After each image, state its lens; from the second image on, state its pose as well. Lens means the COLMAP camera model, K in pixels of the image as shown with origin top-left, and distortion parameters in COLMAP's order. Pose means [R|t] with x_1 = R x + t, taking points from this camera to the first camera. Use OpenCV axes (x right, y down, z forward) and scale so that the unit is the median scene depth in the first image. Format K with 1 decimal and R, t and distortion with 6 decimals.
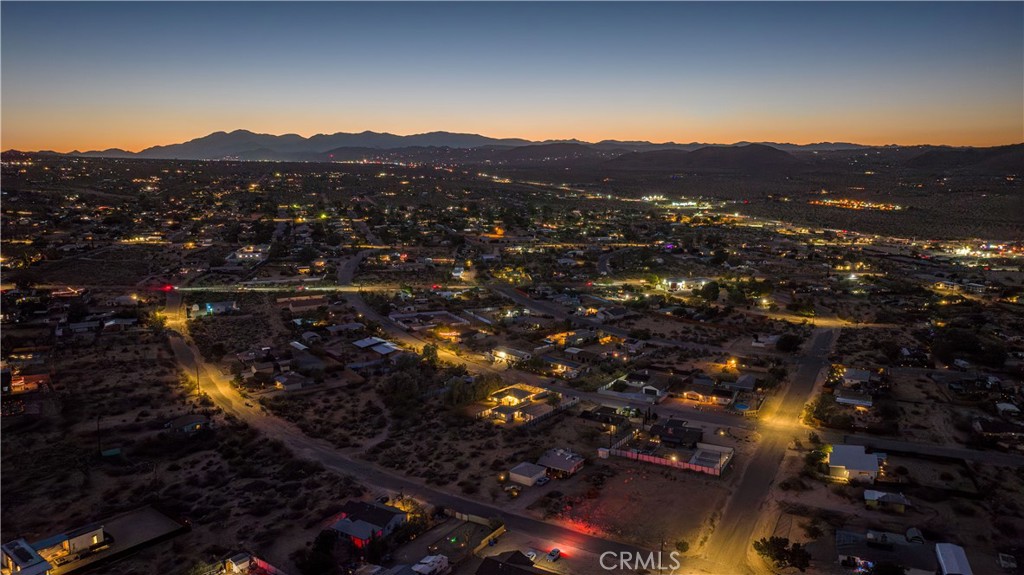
lens RADIAL K [[703.1, 0, 512.0], [0, 703.1, 287.5], [0, 0, 1]] dist [-0.005475, 0.002407]
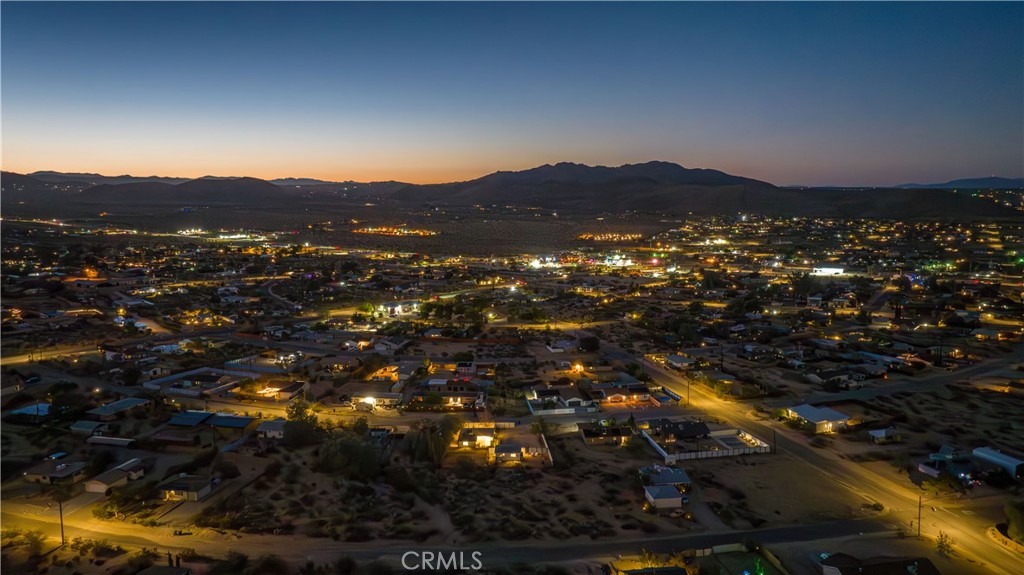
lens RADIAL K [[703.1, 0, 512.0], [0, 703.1, 287.5], [0, 0, 1]] dist [-0.005475, 0.002407]
pose [[0.763195, -0.079677, 0.641237, -0.337235], [0.110095, 0.993893, -0.007538, -0.012135], [-0.636720, 0.076350, 0.767306, 0.186894]]
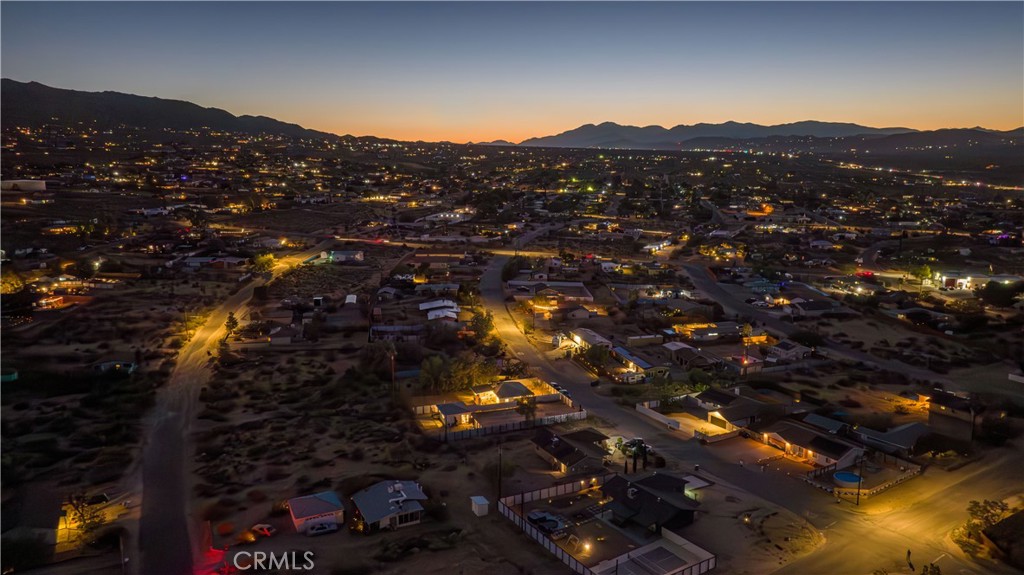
lens RADIAL K [[703.1, 0, 512.0], [0, 703.1, 287.5], [0, 0, 1]] dist [-0.005475, 0.002407]
pose [[0.887414, 0.089302, -0.452240, 0.205132], [-0.082138, 0.995989, 0.035496, 0.016861], [0.453596, 0.005646, 0.891190, 0.253262]]
